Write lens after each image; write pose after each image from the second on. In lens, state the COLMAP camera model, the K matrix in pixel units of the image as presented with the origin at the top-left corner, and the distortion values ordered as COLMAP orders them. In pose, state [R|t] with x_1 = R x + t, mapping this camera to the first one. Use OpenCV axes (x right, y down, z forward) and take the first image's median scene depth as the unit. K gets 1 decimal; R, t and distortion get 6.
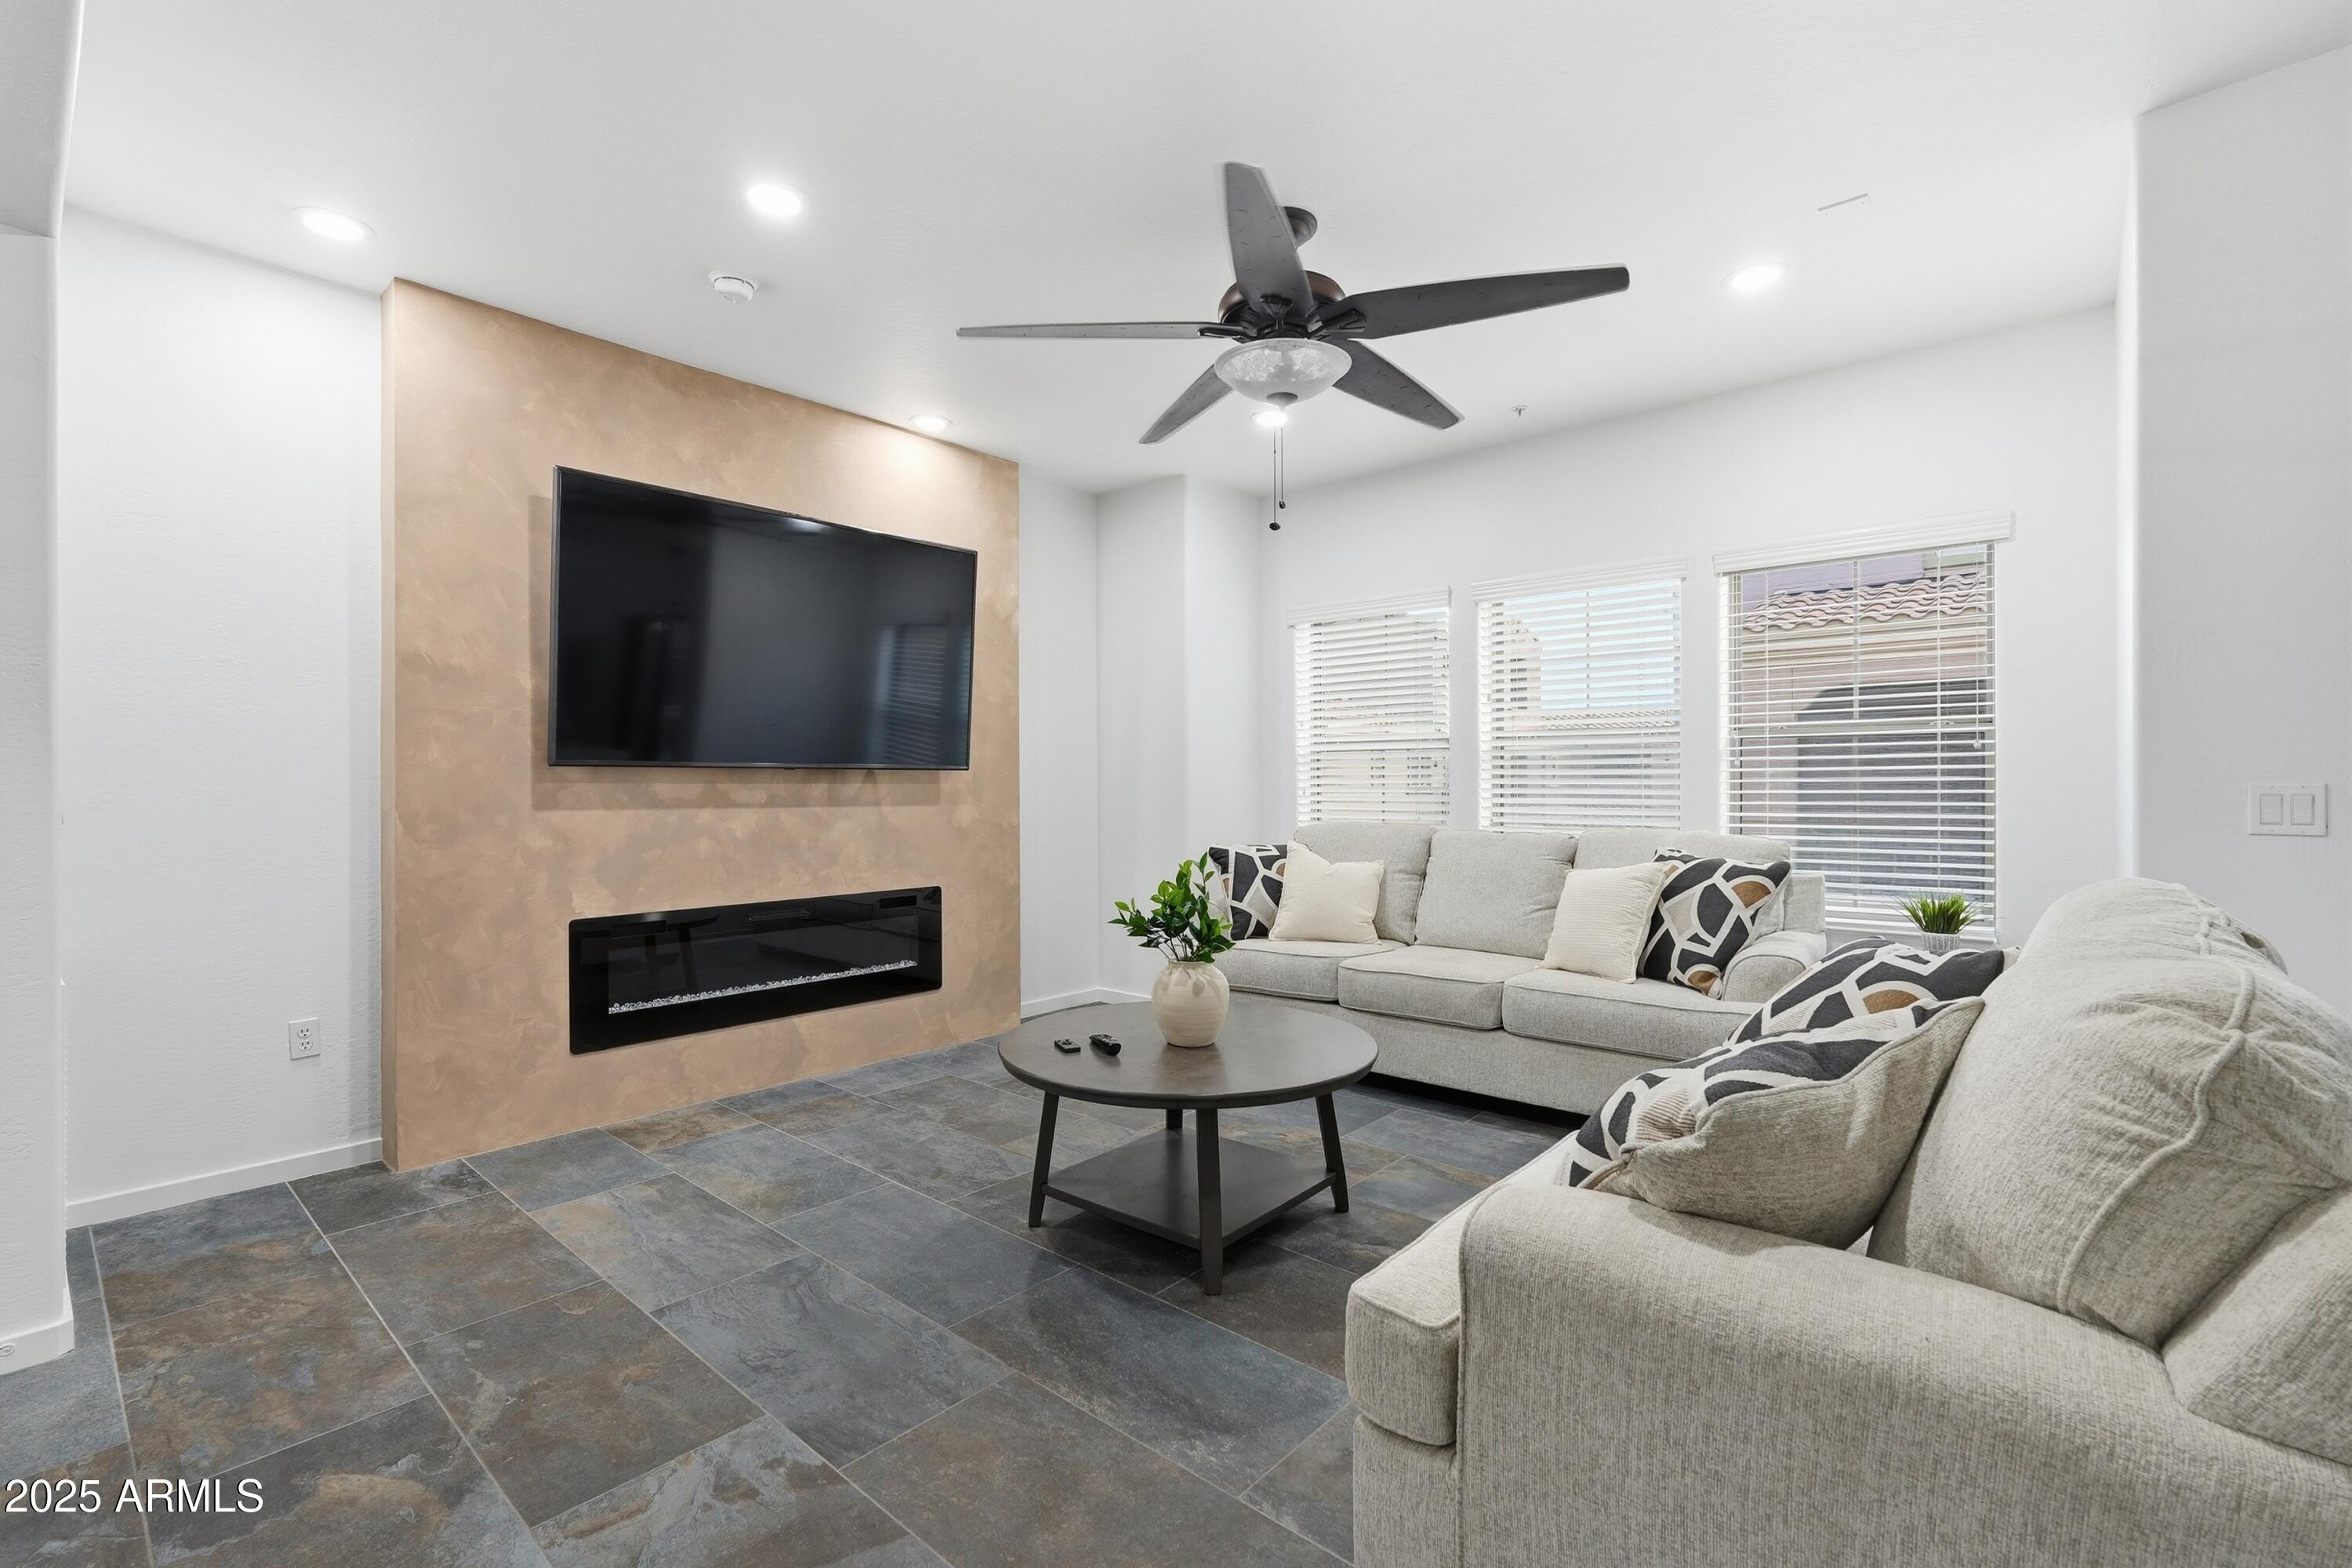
lens RADIAL K [[1041.1, 0, 1176.7], [0, 1041.1, 773.4], [0, 0, 1]] dist [-0.002936, 0.003205]
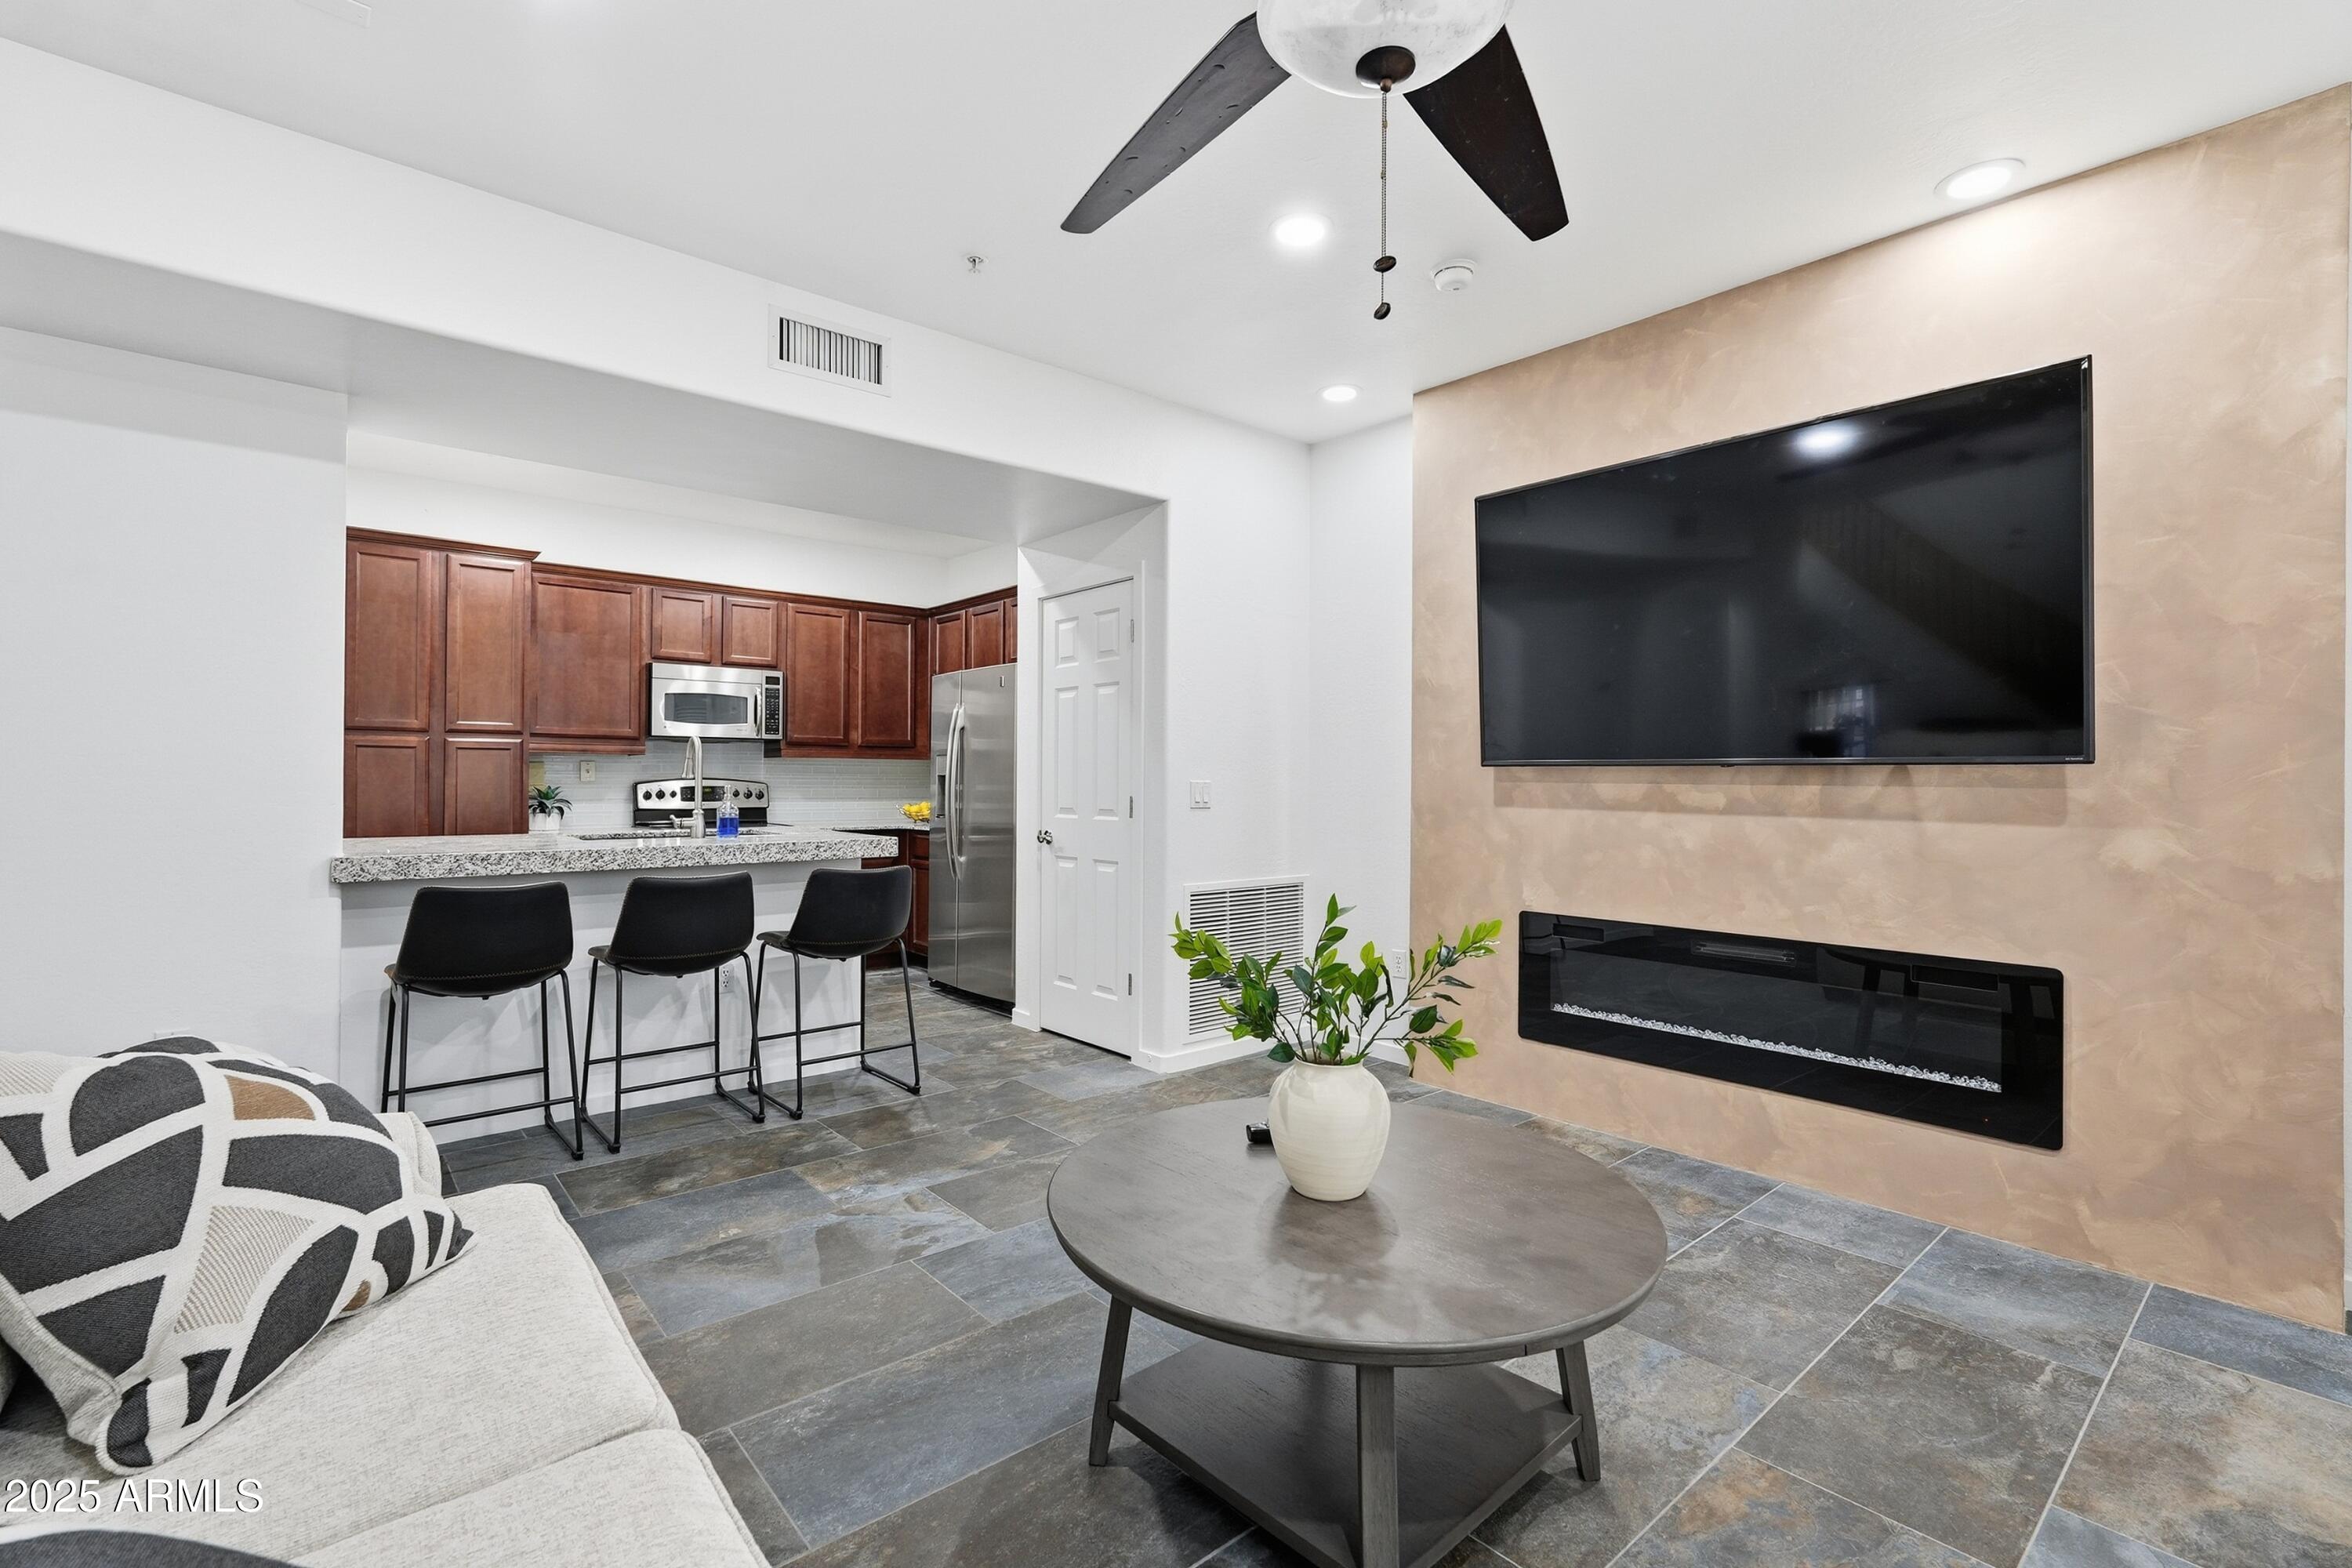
lens RADIAL K [[1041.1, 0, 1157.5], [0, 1041.1, 772.5], [0, 0, 1]] dist [-0.002936, 0.003205]
pose [[-0.145619, -0.006454, -0.989320, 0.530787], [0.001472, 0.999976, -0.006740, 0.005881], [0.989340, -0.002437, -0.145606, 0.788349]]
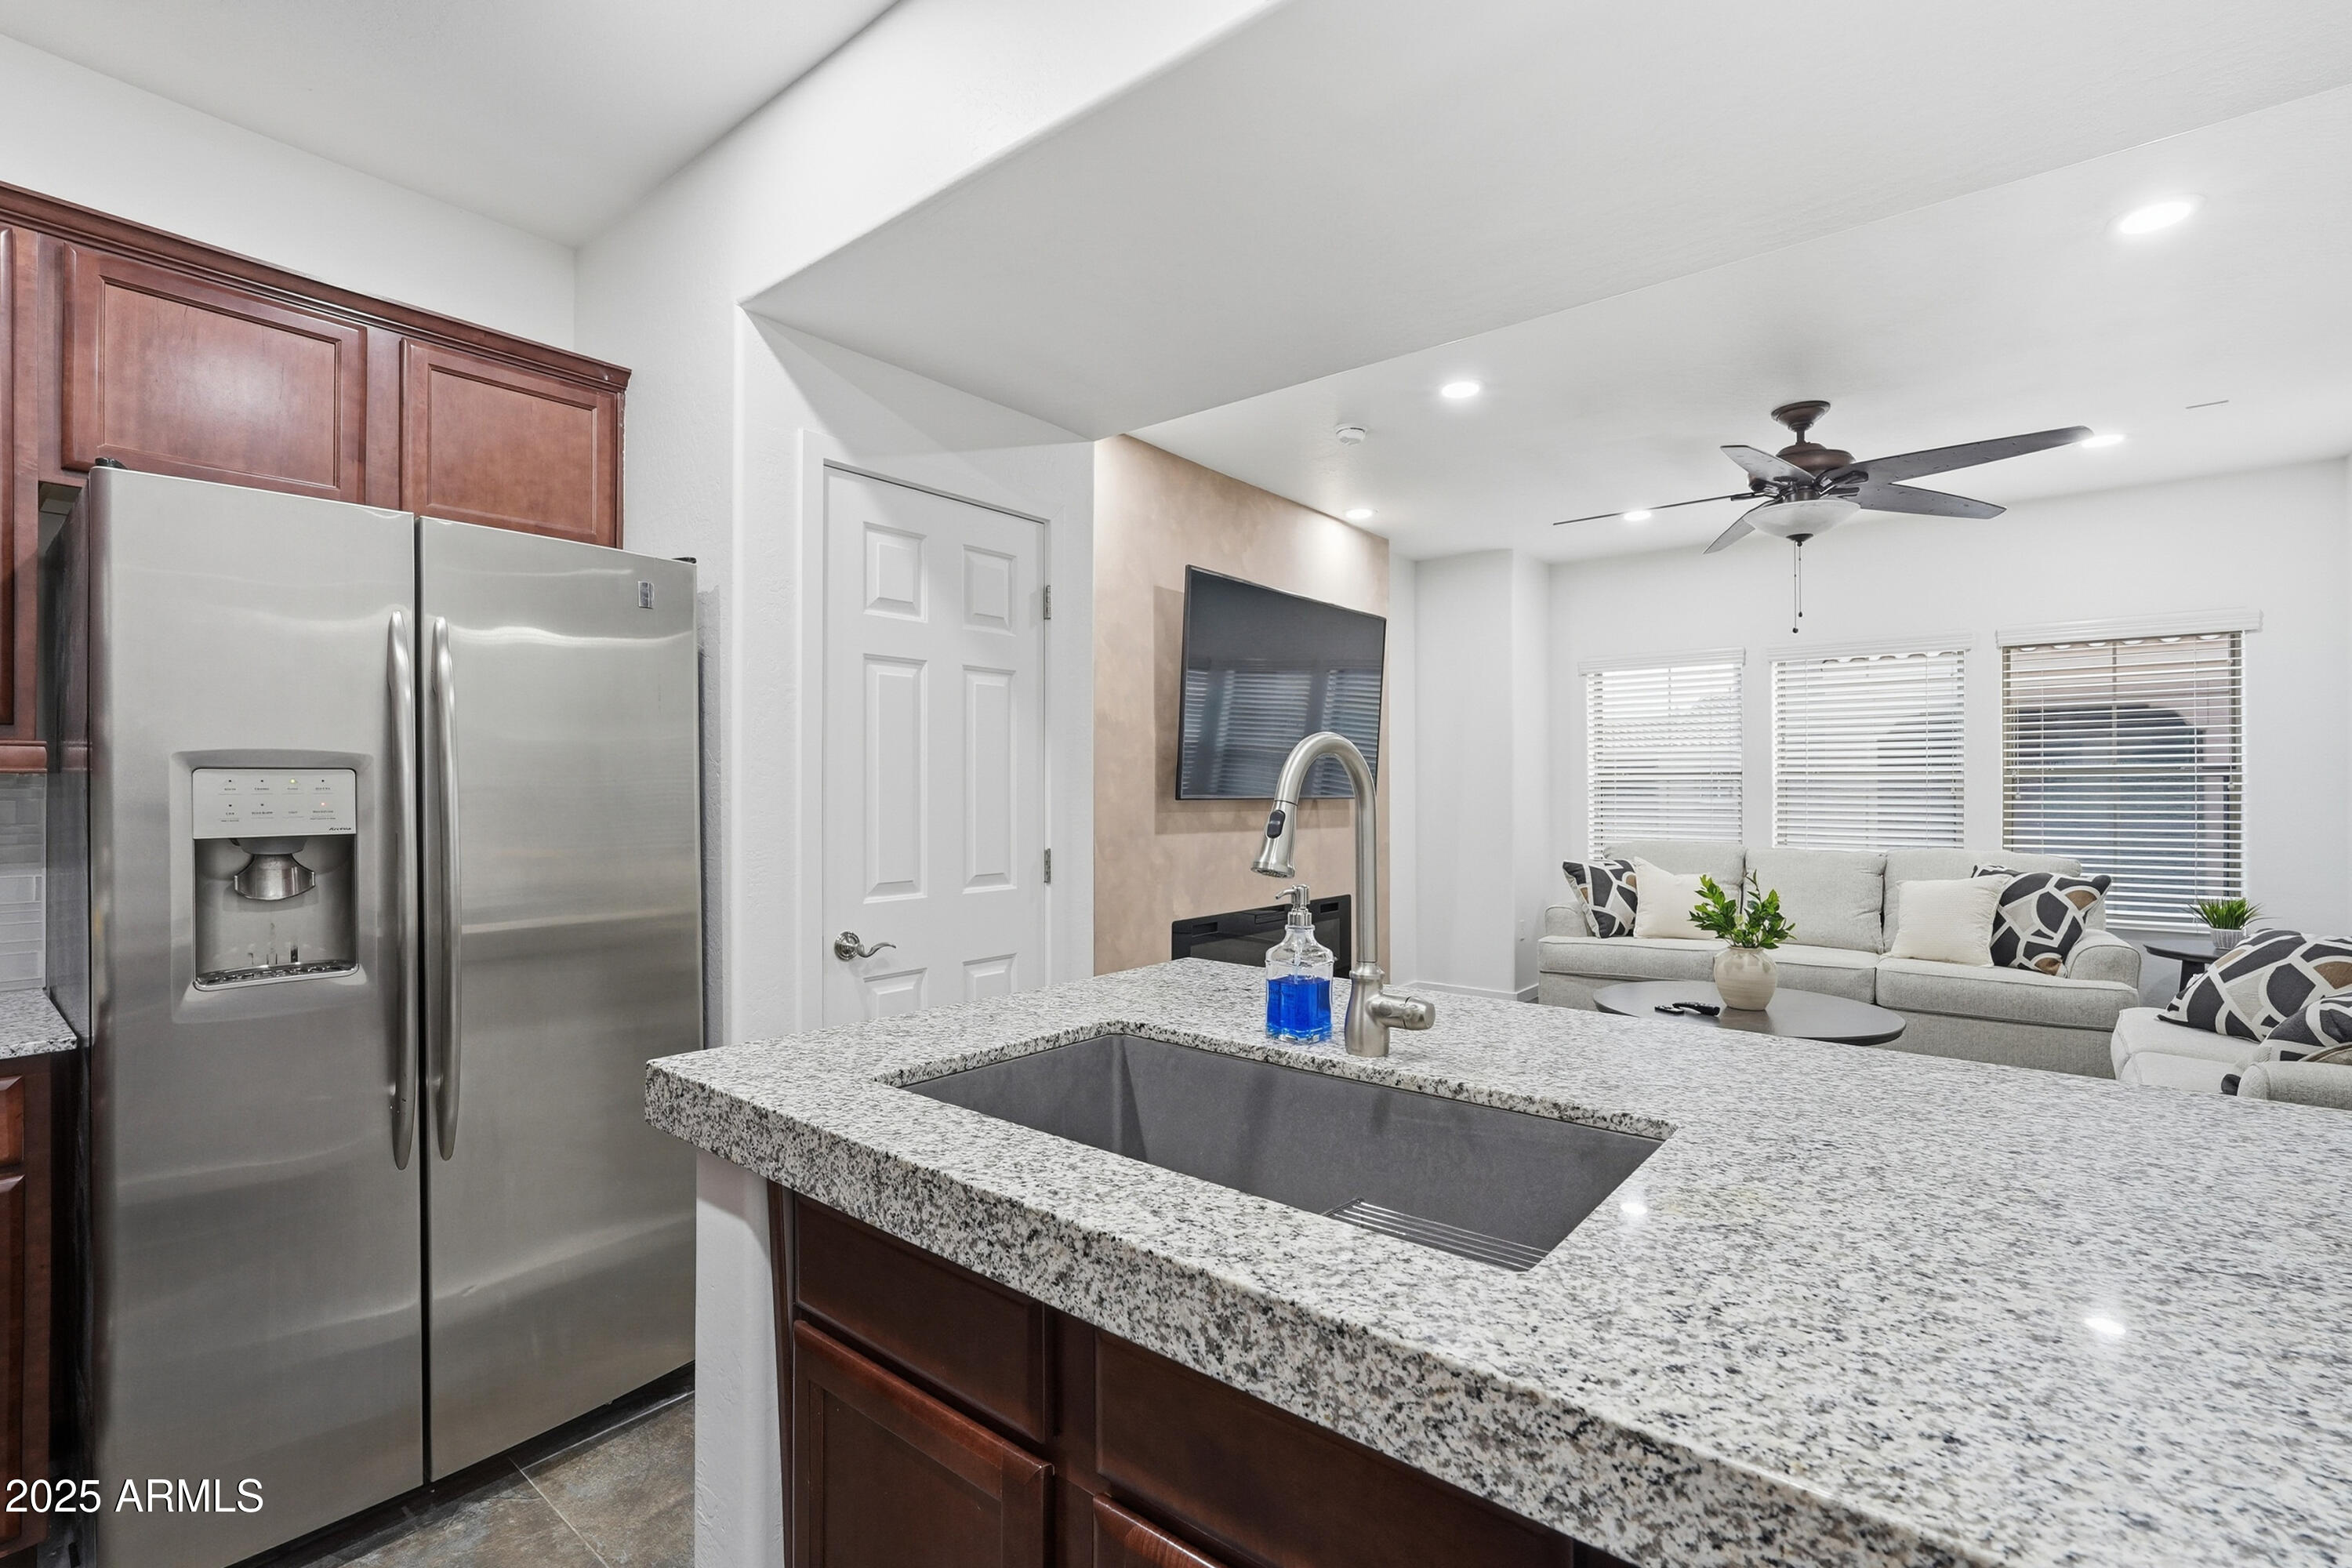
lens RADIAL K [[1041.1, 0, 1176.0], [0, 1041.1, 786.4], [0, 0, 1]] dist [-0.002936, 0.003205]
pose [[0.999111, 0.004003, 0.041971, -0.634765], [-0.004200, 0.999980, 0.004625, -0.029135], [-0.041951, -0.004797, 0.999108, -0.267159]]
